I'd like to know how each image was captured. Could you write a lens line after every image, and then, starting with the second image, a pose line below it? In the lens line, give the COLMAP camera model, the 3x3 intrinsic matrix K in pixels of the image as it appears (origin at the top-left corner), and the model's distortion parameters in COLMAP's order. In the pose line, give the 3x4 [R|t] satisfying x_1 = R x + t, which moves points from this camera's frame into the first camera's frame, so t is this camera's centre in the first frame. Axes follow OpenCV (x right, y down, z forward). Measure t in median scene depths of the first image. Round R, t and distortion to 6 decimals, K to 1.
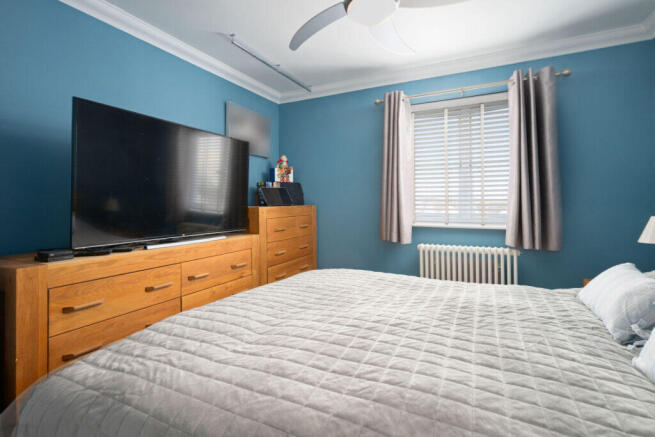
lens RADIAL K [[318.6, 0, 326.5], [0, 318.6, 204.5], [0, 0, 1]] dist [0.000868, 0.000394]
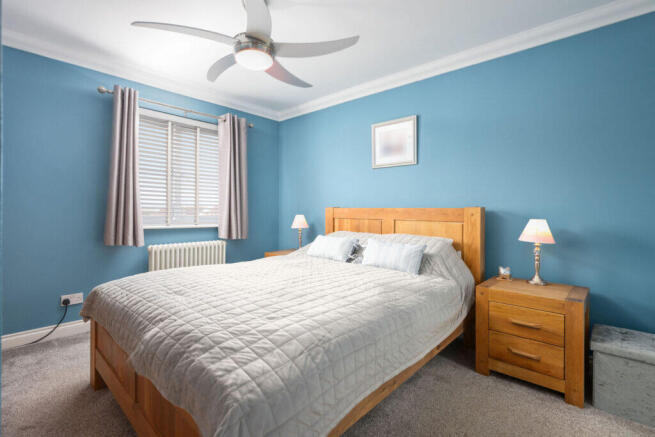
lens RADIAL K [[315.0, 0, 325.5], [0, 315.0, 216.7], [0, 0, 1]] dist [-0.000354, 0.000467]
pose [[0.273147, -0.006315, 0.961952, -0.592535], [-0.010417, 0.999900, 0.009522, 0.017151], [-0.961916, -0.012622, 0.273054, 0.192390]]
